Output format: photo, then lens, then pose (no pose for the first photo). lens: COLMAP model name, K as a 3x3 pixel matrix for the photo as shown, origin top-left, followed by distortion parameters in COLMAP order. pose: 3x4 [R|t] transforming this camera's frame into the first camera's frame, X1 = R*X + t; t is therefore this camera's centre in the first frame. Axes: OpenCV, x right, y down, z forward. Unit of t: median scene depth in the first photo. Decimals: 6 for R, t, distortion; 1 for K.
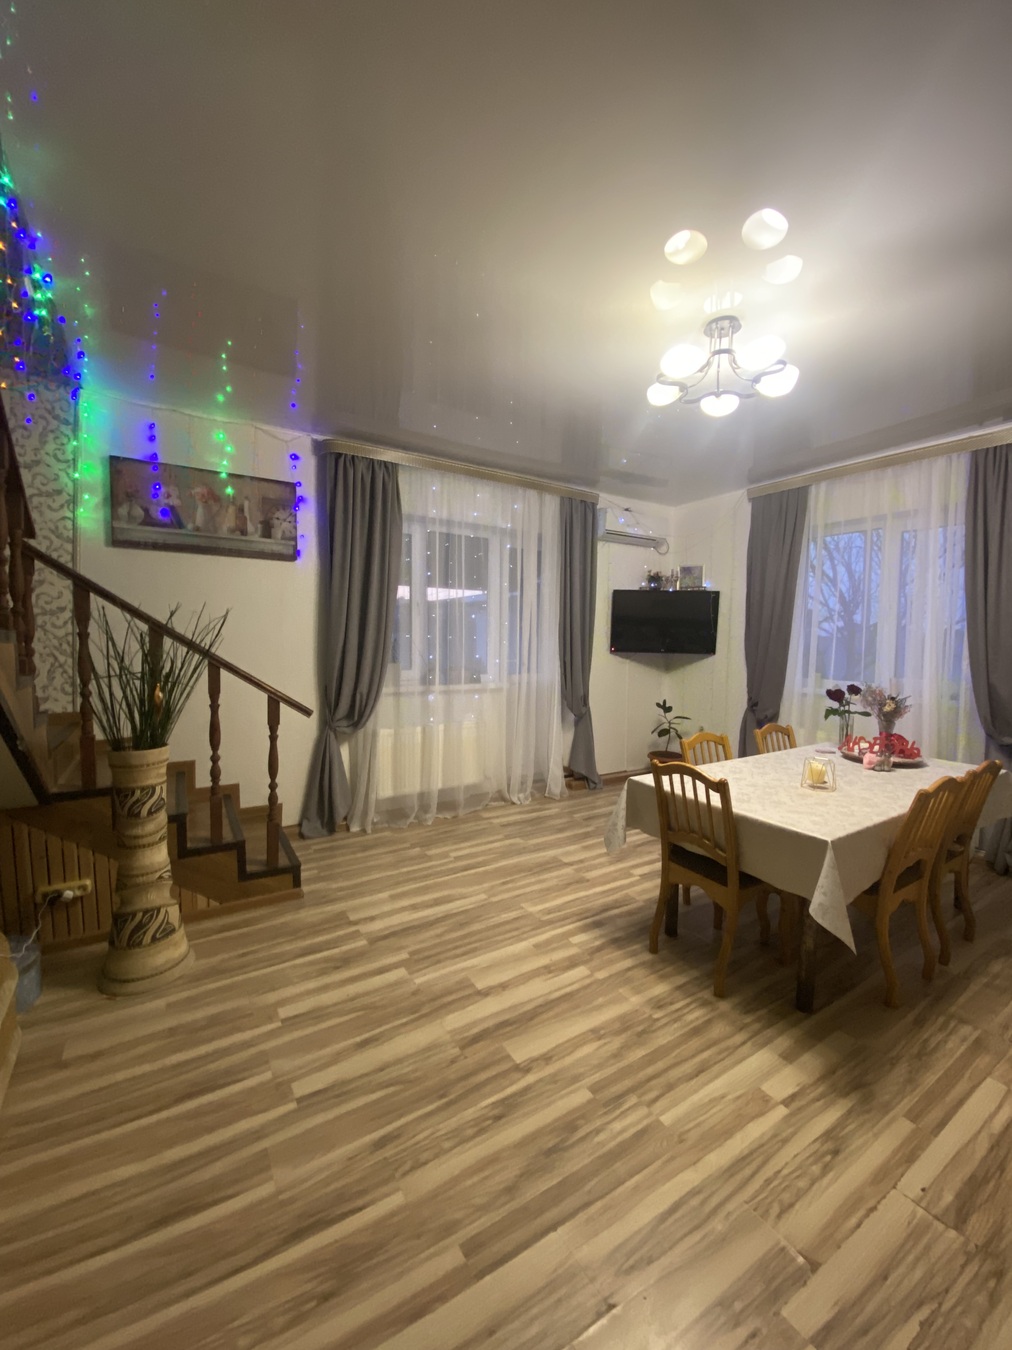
lens RADIAL K [[541.4, 0, 506.0], [0, 541.4, 675.0], [0, 0, 1]] dist [0.020656, -0.019807]
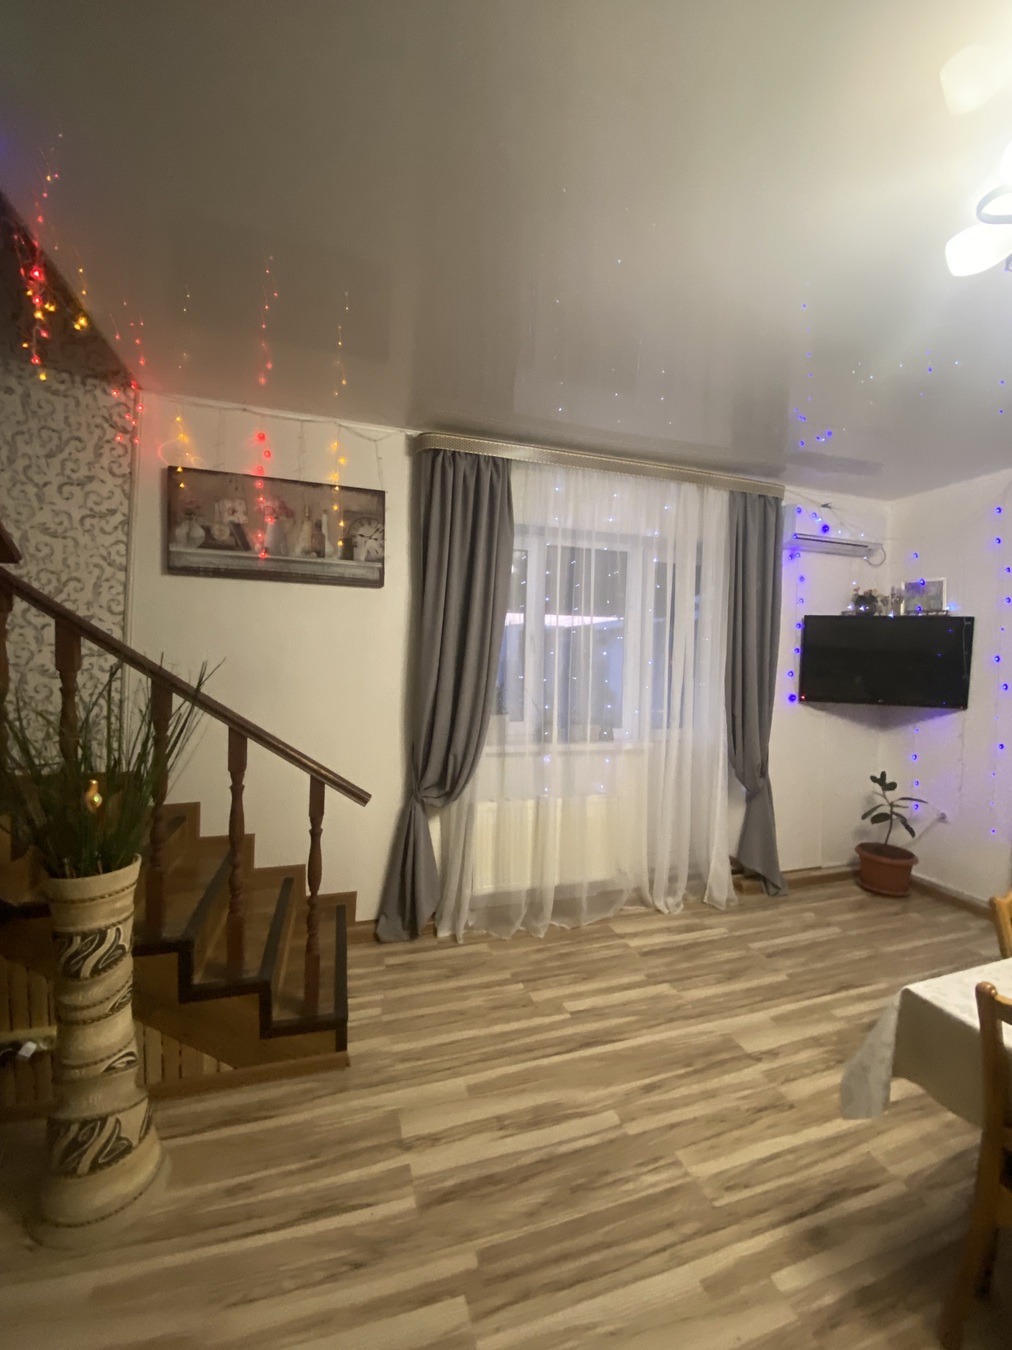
lens RADIAL K [[547.4, 0, 512.0], [0, 547.4, 667.4], [0, 0, 1]] dist [0.041639, -0.029349]
pose [[0.972169, 0.011368, -0.234004, -0.009099], [-0.025040, 0.998142, -0.055540, -0.052606], [0.232938, 0.059854, 0.970648, 0.271248]]
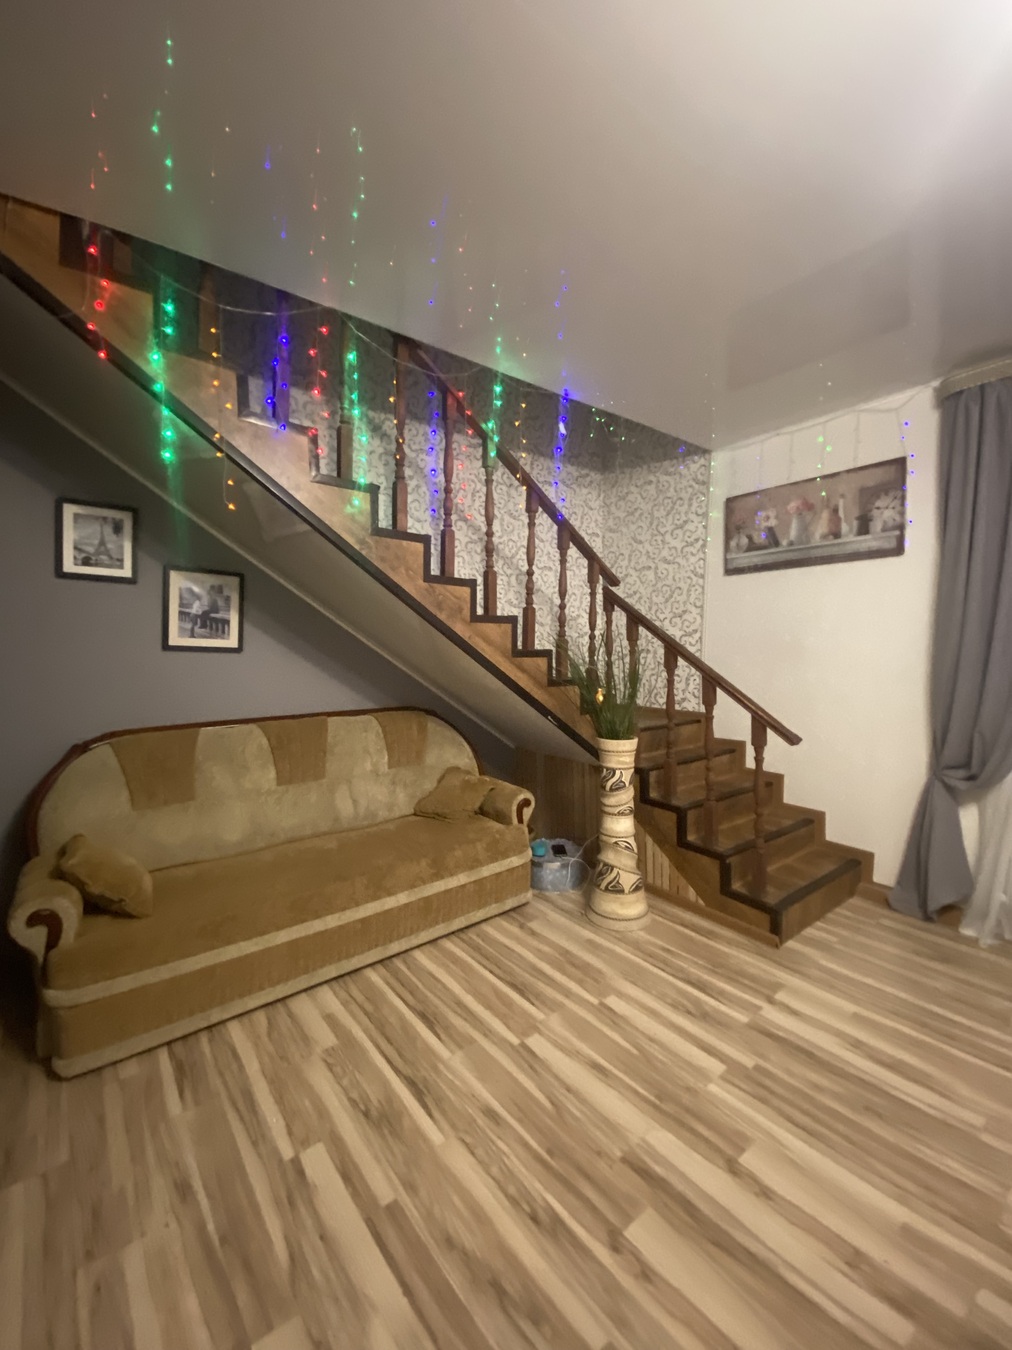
lens RADIAL K [[541.4, 0, 506.0], [0, 541.4, 675.0], [0, 0, 1]] dist [0.020656, -0.019807]
pose [[0.112449, 0.033155, -0.993104, 0.349098], [-0.064113, 0.997603, 0.026046, -0.019518], [0.991587, 0.060742, 0.114305, 0.359695]]
